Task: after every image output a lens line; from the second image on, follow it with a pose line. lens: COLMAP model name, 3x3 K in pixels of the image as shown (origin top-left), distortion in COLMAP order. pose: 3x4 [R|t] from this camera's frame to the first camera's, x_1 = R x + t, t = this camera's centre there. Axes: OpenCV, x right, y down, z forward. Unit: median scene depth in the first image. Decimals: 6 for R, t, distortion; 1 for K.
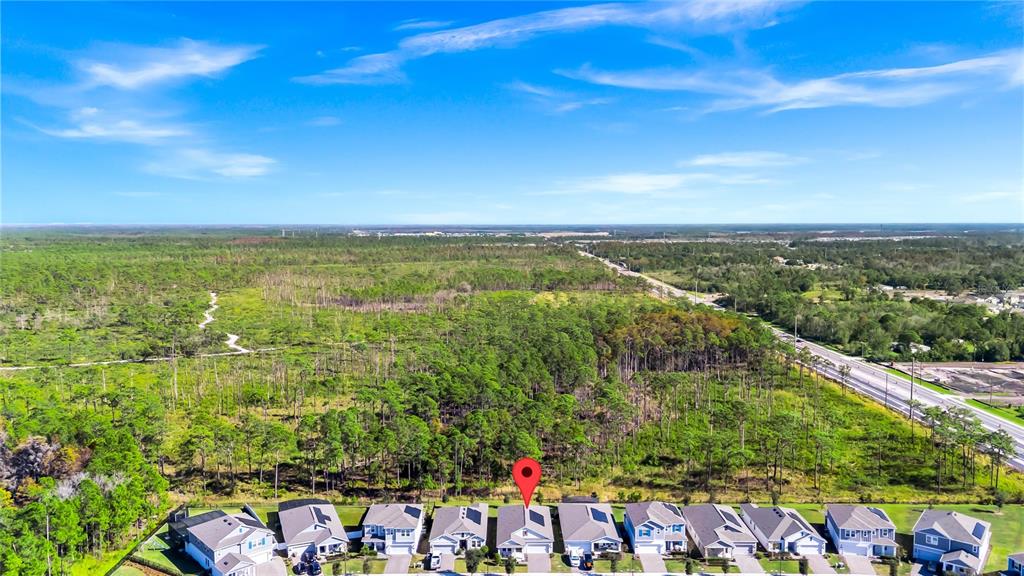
lens RADIAL K [[733.8, 0, 512.0], [0, 733.8, 288.0], [0, 0, 1]] dist [0.035340, -0.003170]
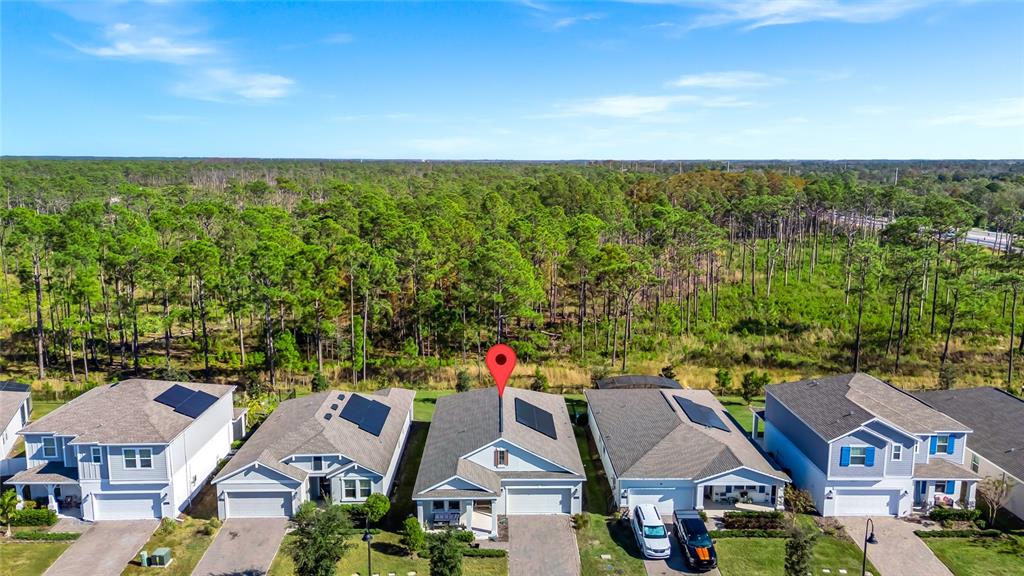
lens RADIAL K [[733.8, 0, 512.0], [0, 733.8, 288.0], [0, 0, 1]] dist [0.035340, -0.003170]
pose [[0.999902, 0.002359, 0.013805, 0.017988], [-0.003465, 0.996737, 0.080643, 0.227656], [-0.013570, -0.080683, 0.996647, 0.668492]]
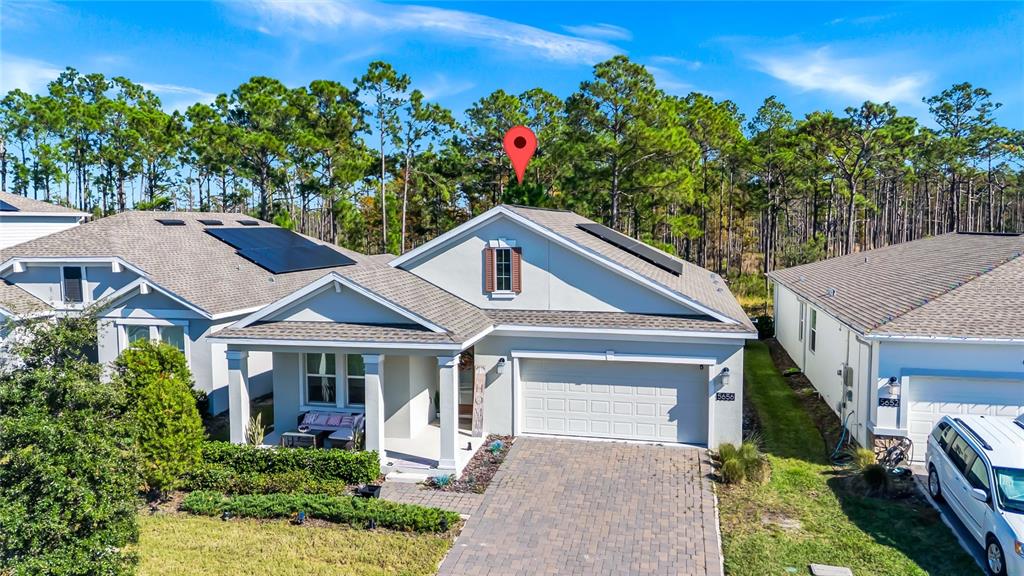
lens RADIAL K [[733.8, 0, 512.0], [0, 733.8, 288.0], [0, 0, 1]] dist [0.035340, -0.003170]
pose [[0.972554, 0.010360, -0.232445, 0.047089], [-0.012104, 0.999908, -0.006080, 0.336404], [0.232360, 0.008726, 0.972591, 0.884335]]
